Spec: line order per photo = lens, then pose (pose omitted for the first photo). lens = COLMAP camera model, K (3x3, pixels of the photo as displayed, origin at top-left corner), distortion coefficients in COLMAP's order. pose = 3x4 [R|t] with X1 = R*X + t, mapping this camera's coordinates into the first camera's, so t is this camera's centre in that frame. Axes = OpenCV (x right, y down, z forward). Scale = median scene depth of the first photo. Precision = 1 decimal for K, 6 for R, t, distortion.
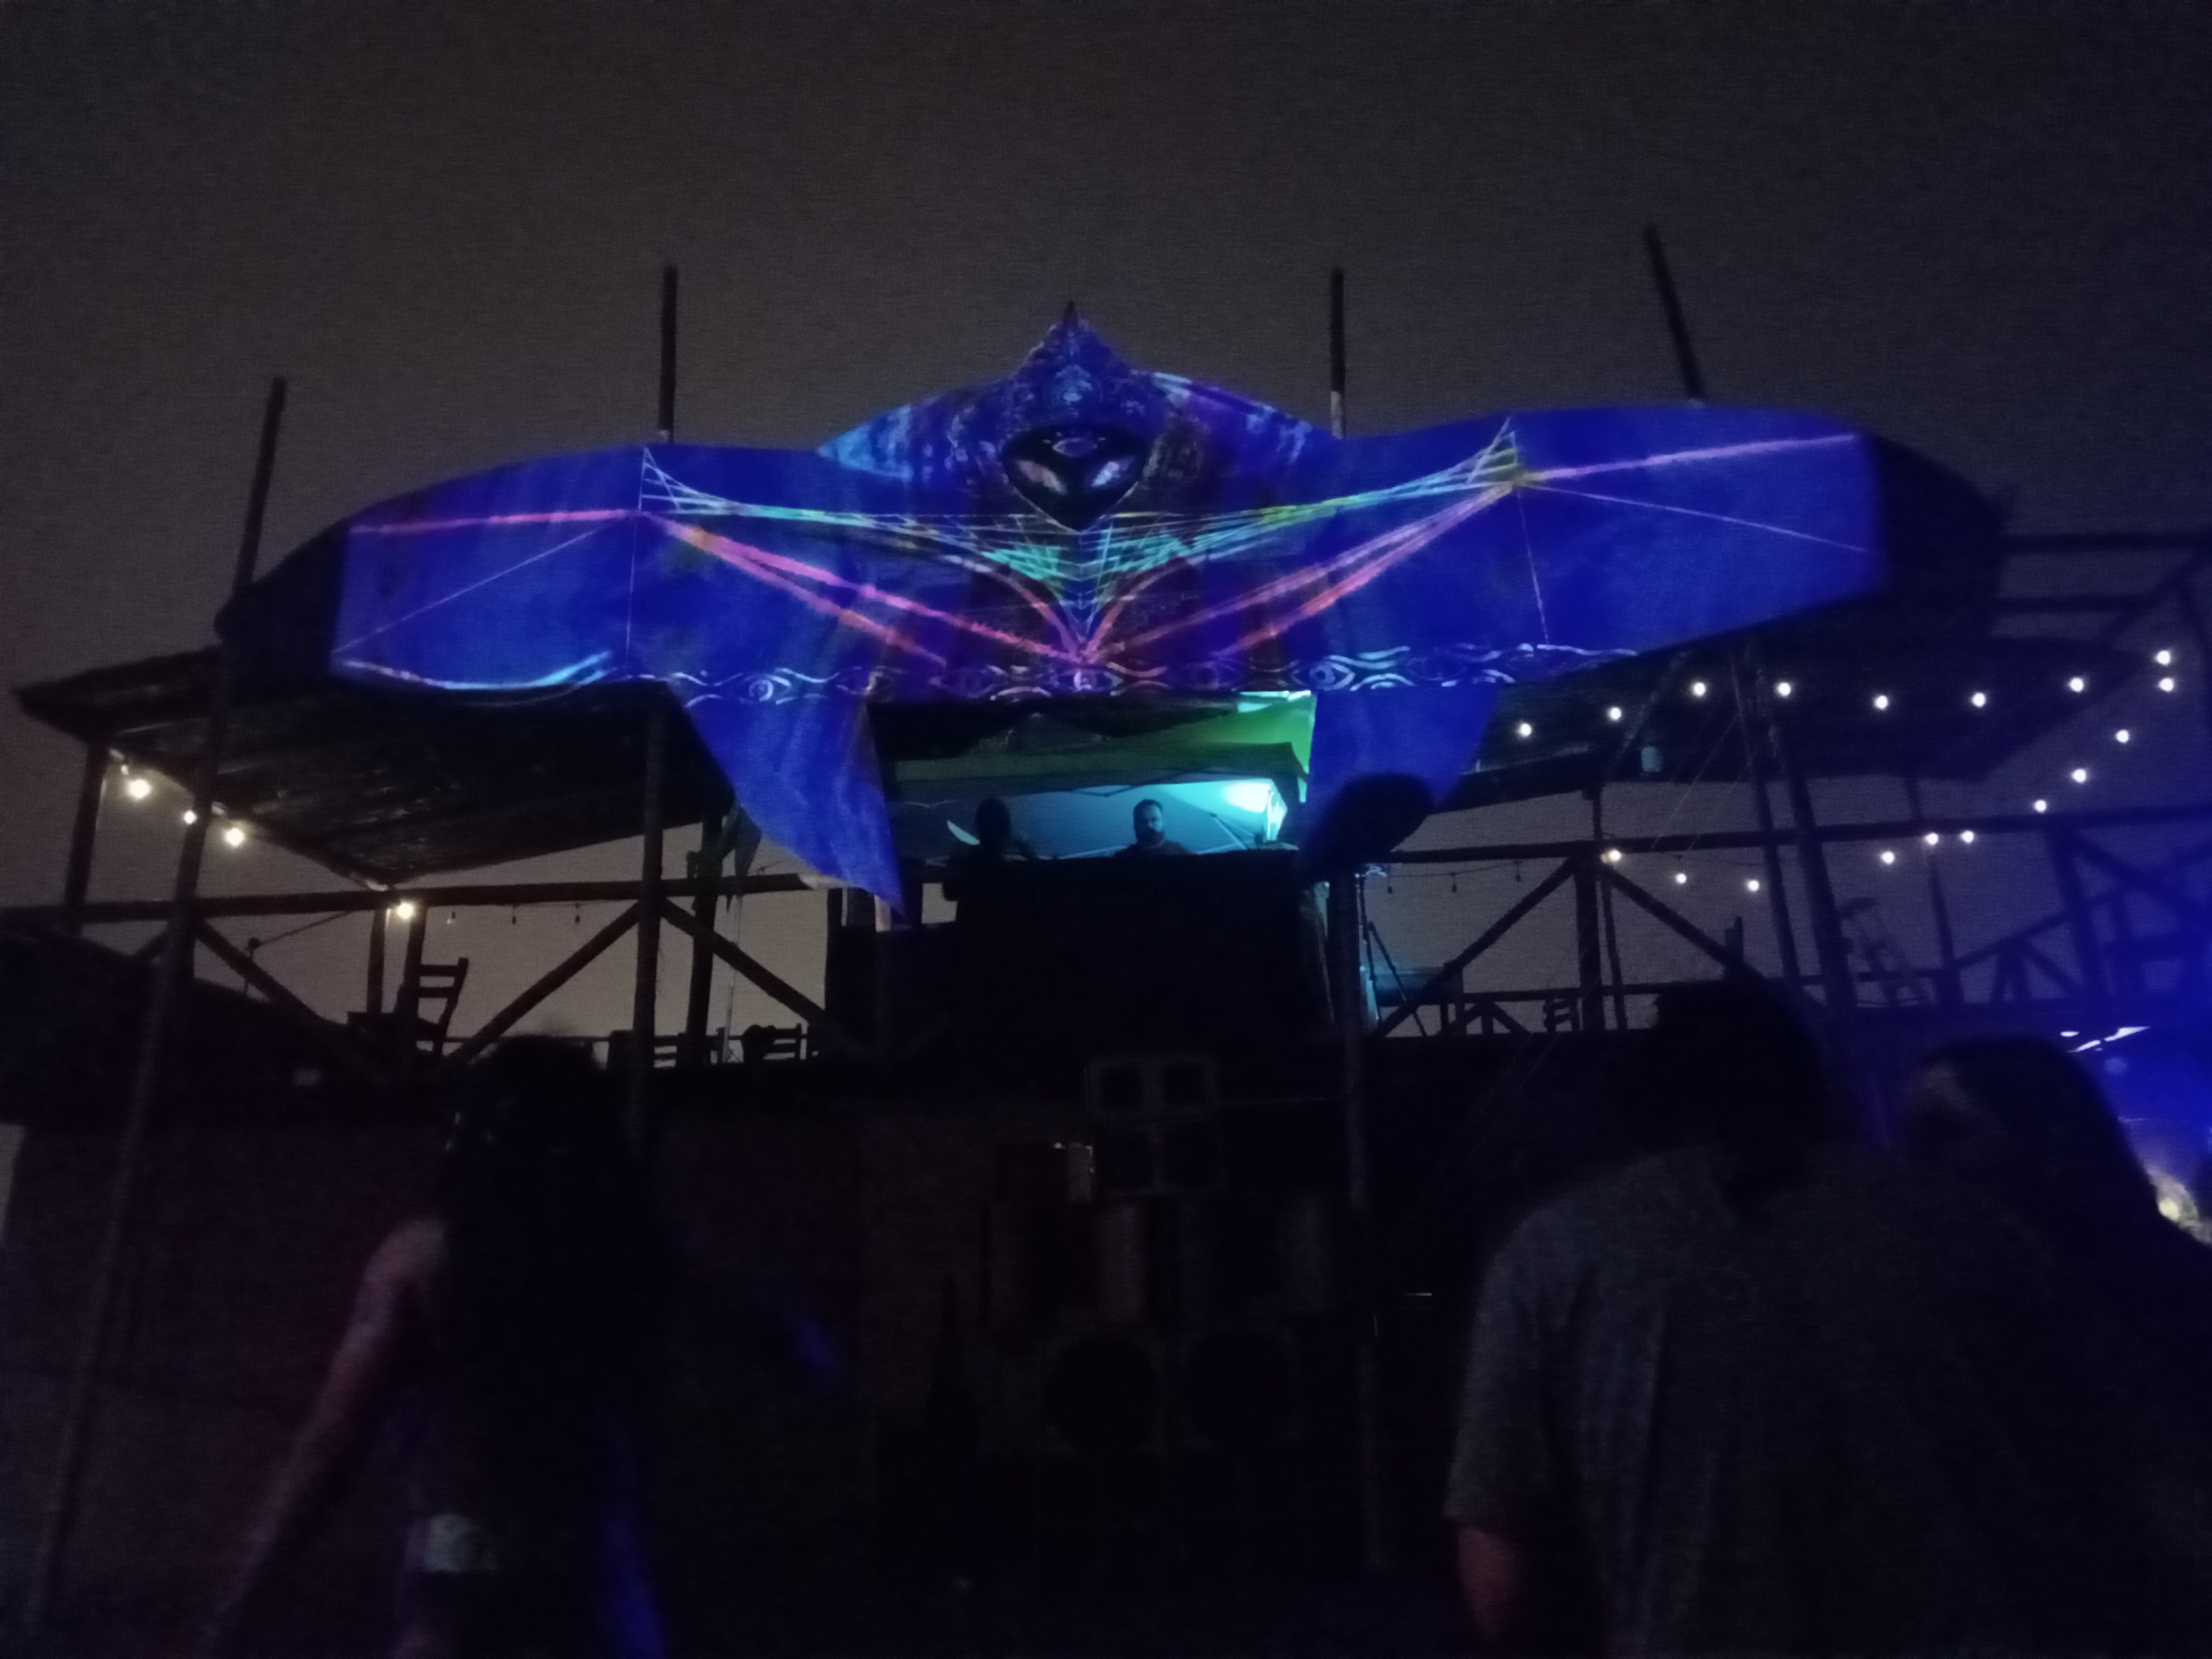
lens RADIAL K [[1661.7, 0, 1107.6], [0, 1661.7, 843.2], [0, 0, 1]] dist [0.047078, -0.069497]
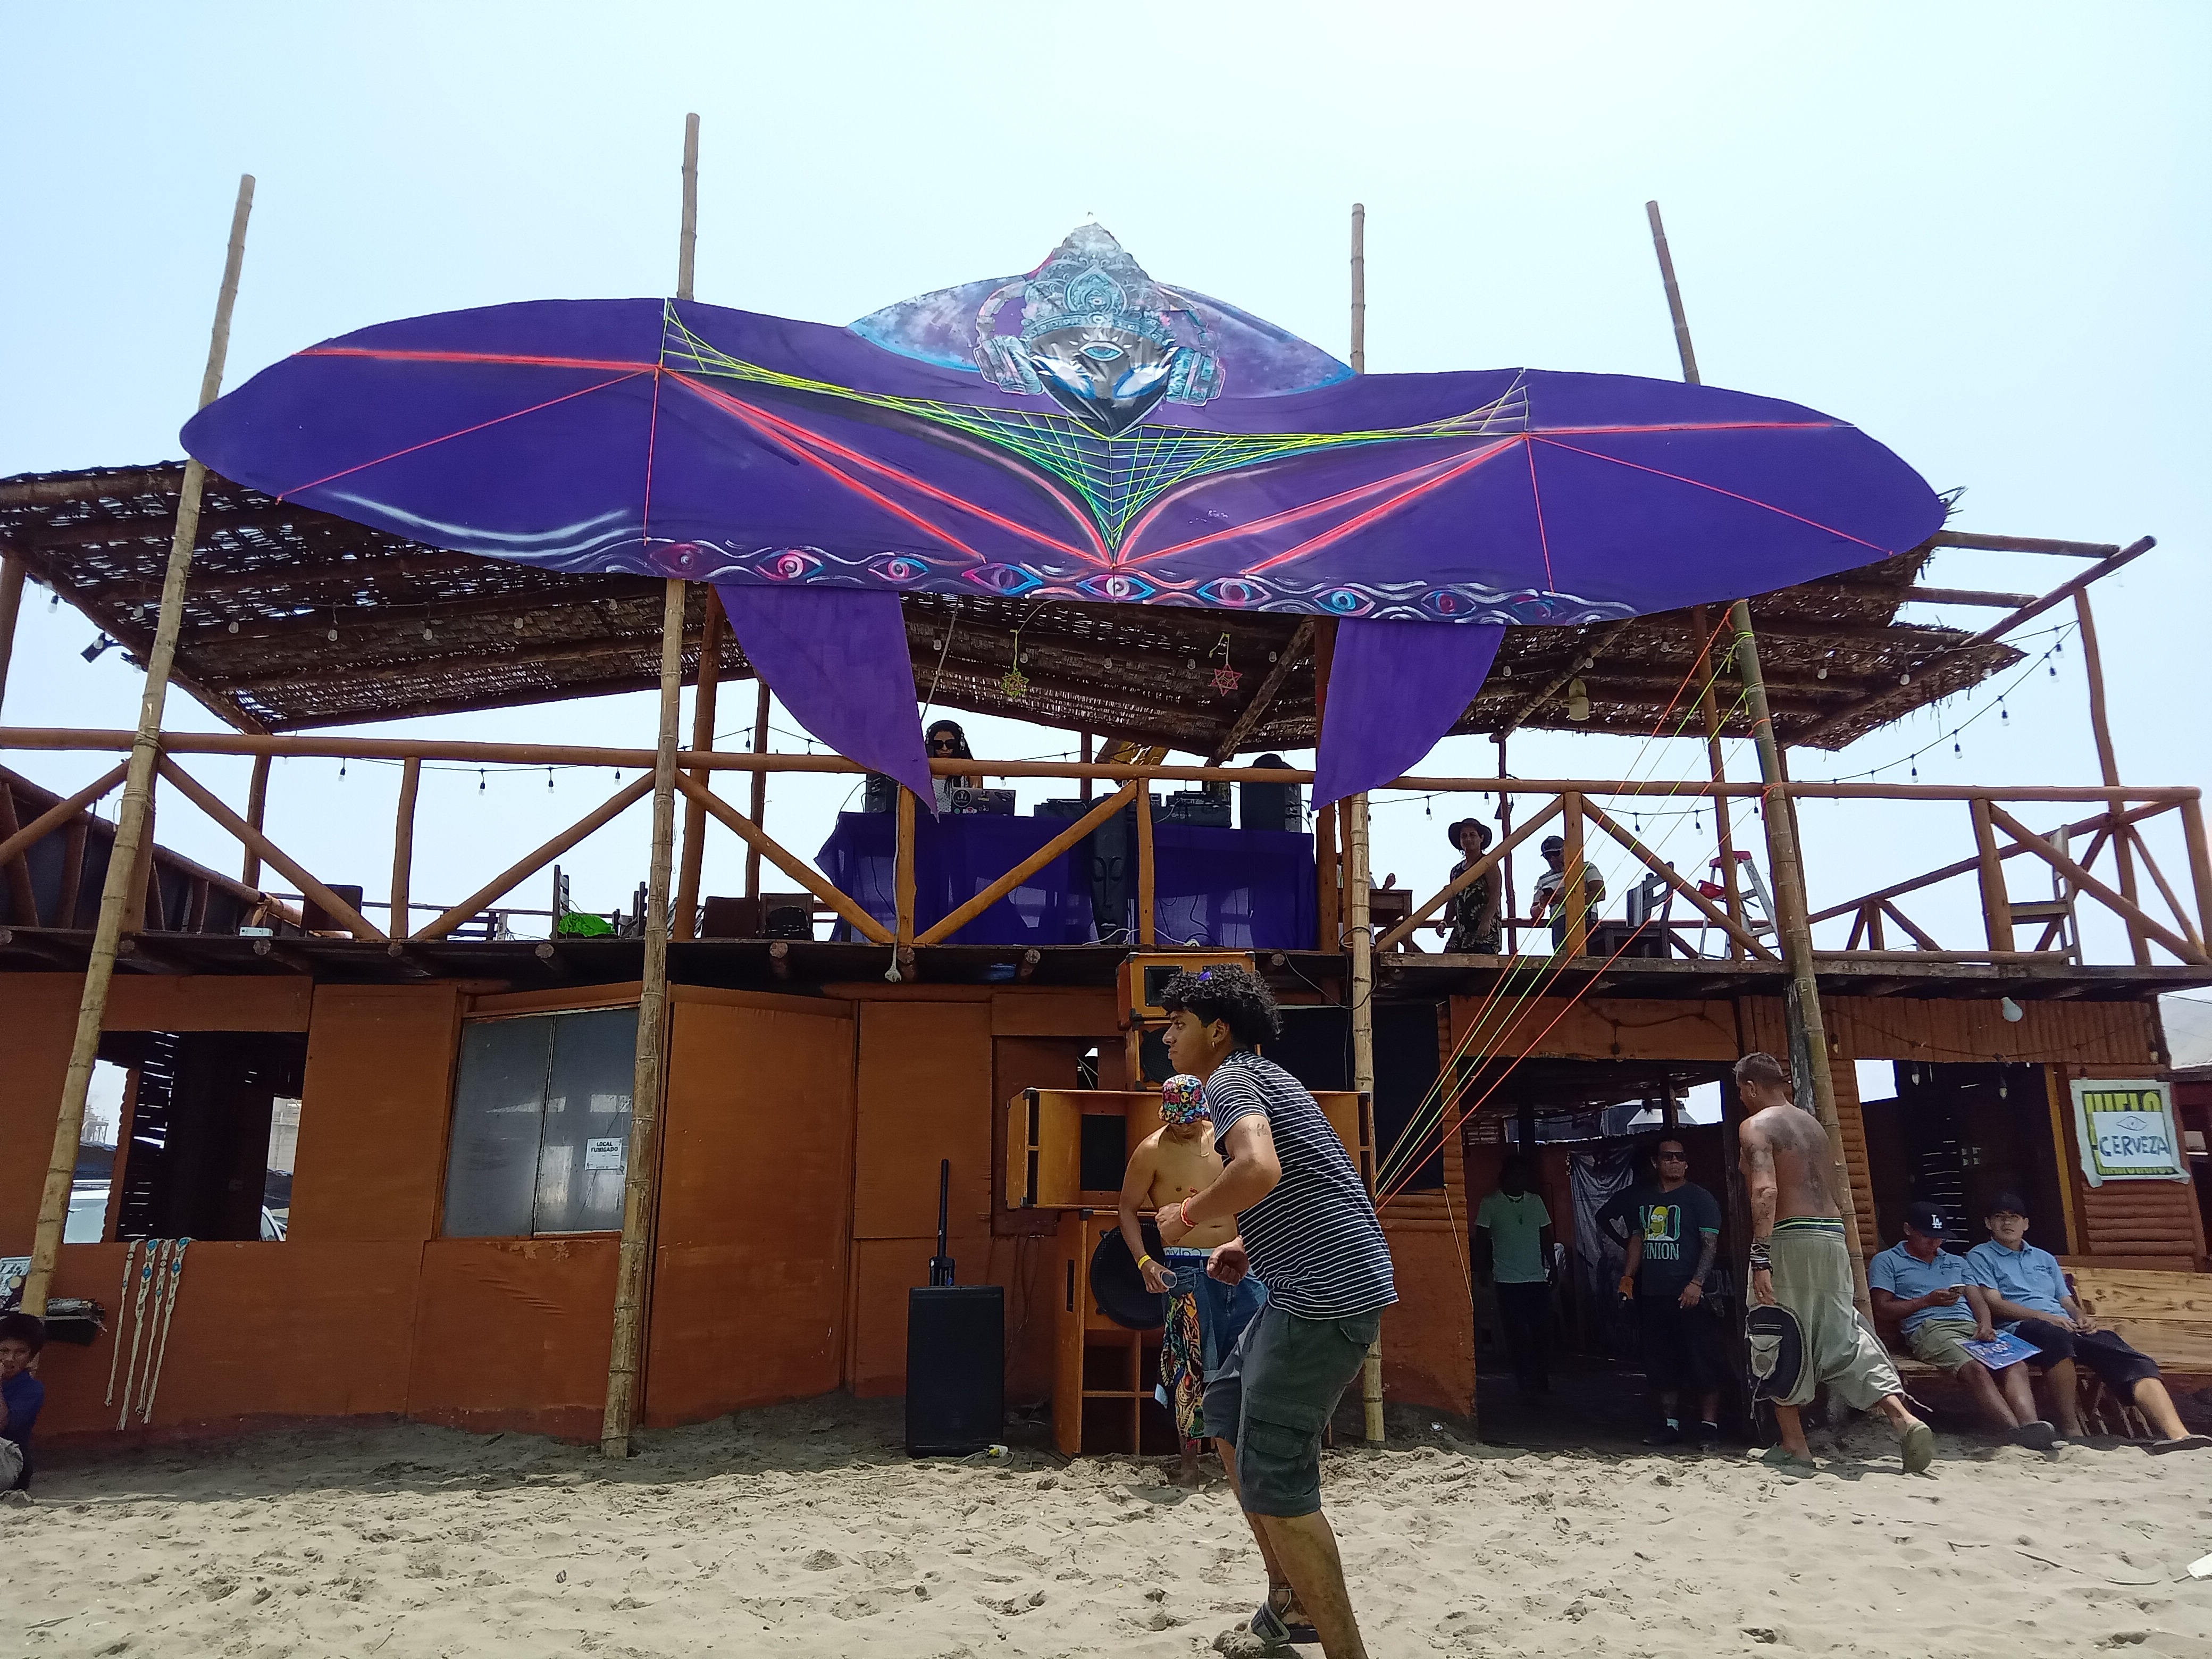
lens RADIAL K [[1661.7, 0, 1107.6], [0, 1661.7, 843.2], [0, 0, 1]] dist [0.047078, -0.069497]
pose [[0.984501, 0.067275, 0.161963, -0.167770], [-0.075142, 0.996248, 0.042940, 0.014546], [-0.158467, -0.054444, 0.985862, -0.006482]]
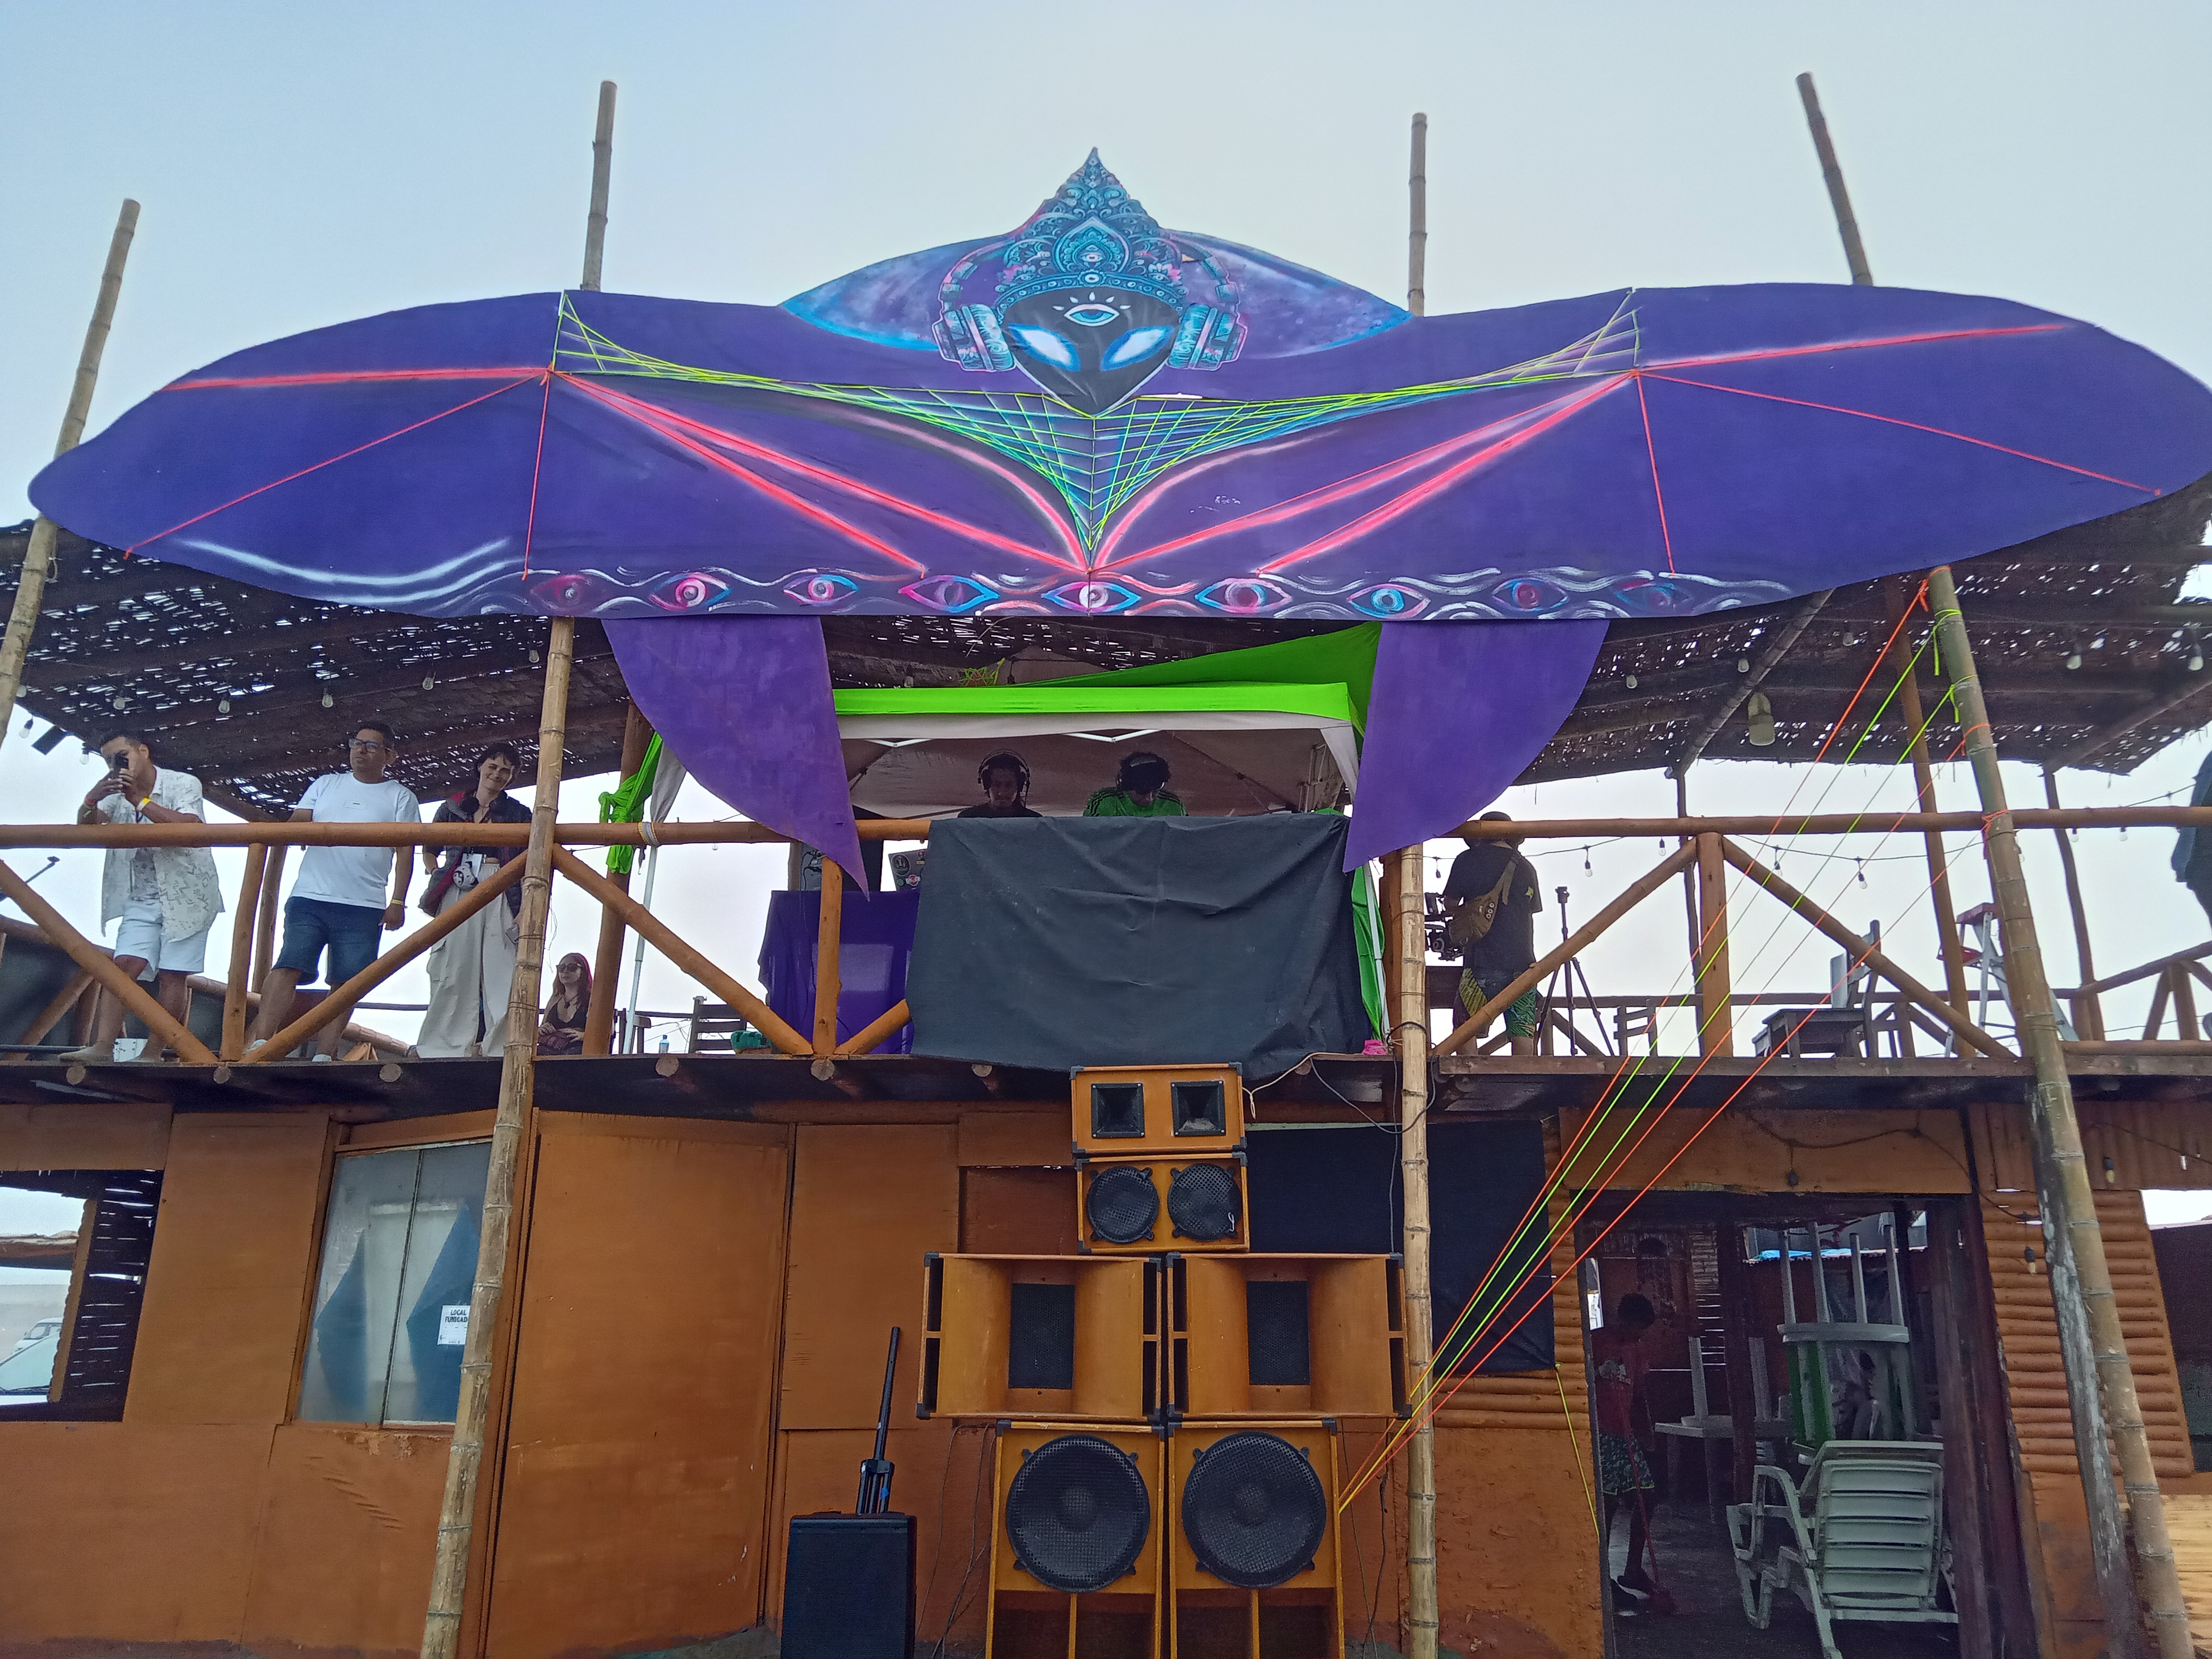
lens RADIAL K [[1661.7, 0, 1107.6], [0, 1661.7, 843.2], [0, 0, 1]] dist [0.047078, -0.069497]
pose [[0.999311, 0.037081, -0.001490, -0.001266], [-0.037062, 0.999254, 0.010836, 0.012460], [0.001891, -0.010773, 0.999940, 0.189721]]
